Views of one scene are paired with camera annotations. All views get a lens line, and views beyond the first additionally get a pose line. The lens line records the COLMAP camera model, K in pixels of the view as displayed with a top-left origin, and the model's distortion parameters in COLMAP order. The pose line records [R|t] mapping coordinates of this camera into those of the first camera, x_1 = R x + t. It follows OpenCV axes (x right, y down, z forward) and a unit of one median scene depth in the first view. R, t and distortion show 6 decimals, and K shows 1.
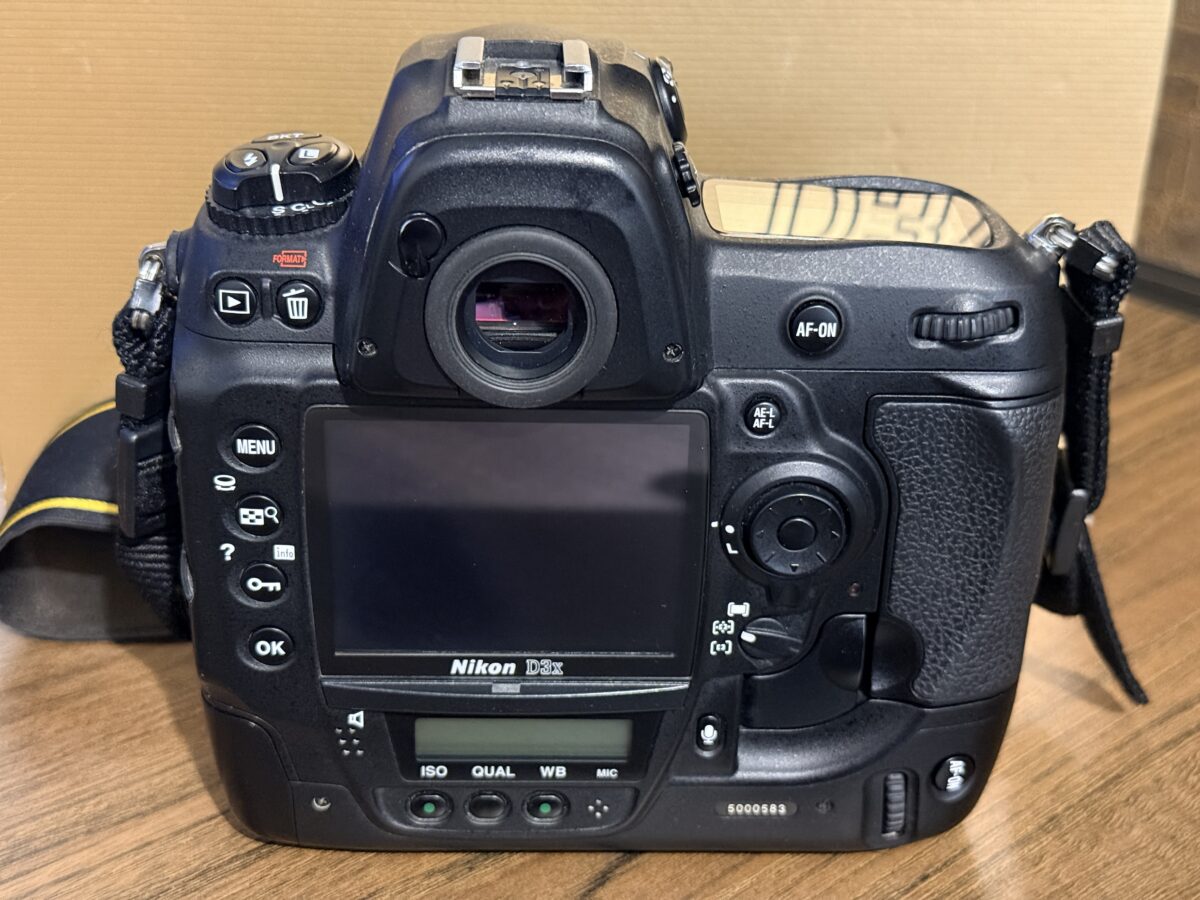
lens RADIAL K [[1783.7, 0, 600.0], [0, 1783.7, 450.0], [0, 0, 1]] dist [0.207112, -0.667033]
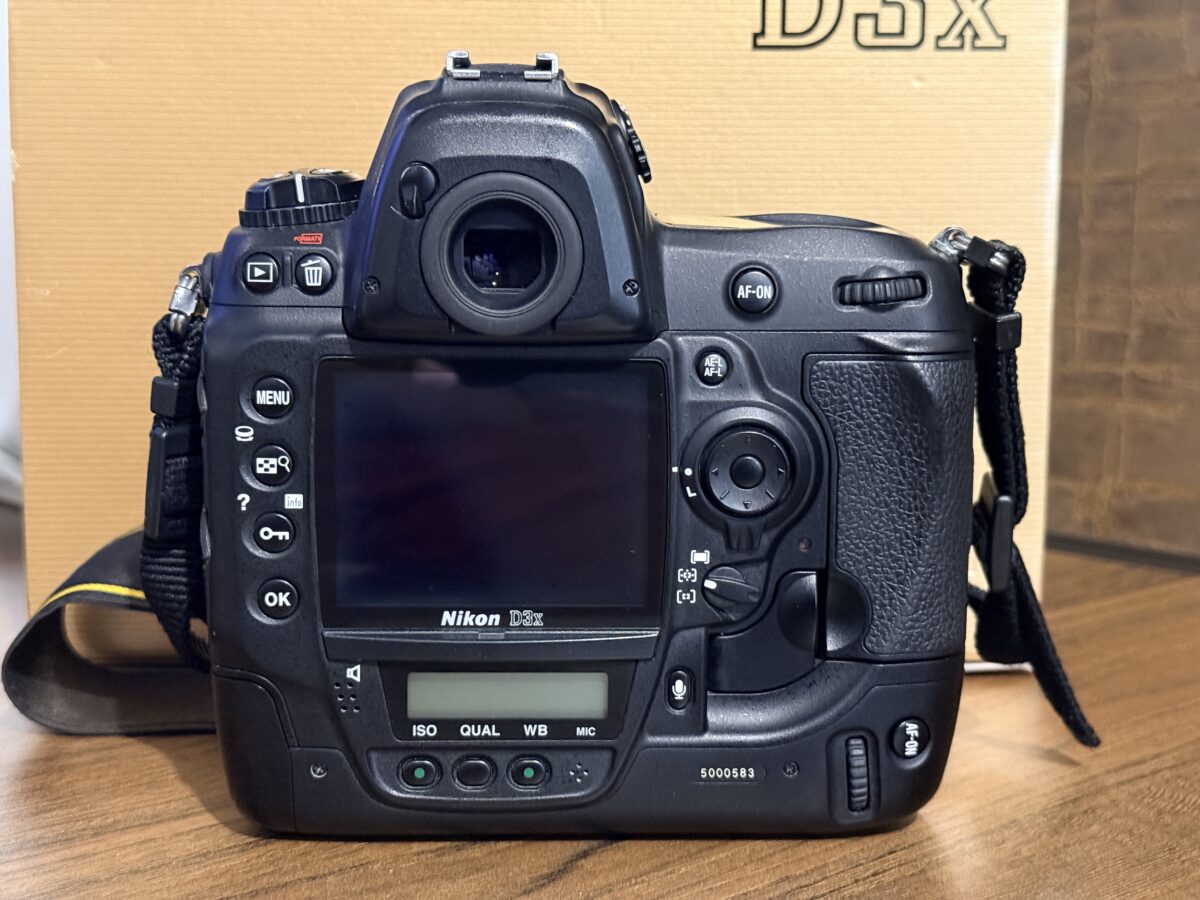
lens RADIAL K [[1783.7, 0, 600.0], [0, 1783.7, 450.0], [0, 0, 1]] dist [0.207112, -0.667033]
pose [[0.999796, -0.020150, 0.001644, 0.014554], [0.019570, 0.944198, -0.328795, 0.387704], [0.005073, 0.328760, 0.944400, -0.070552]]
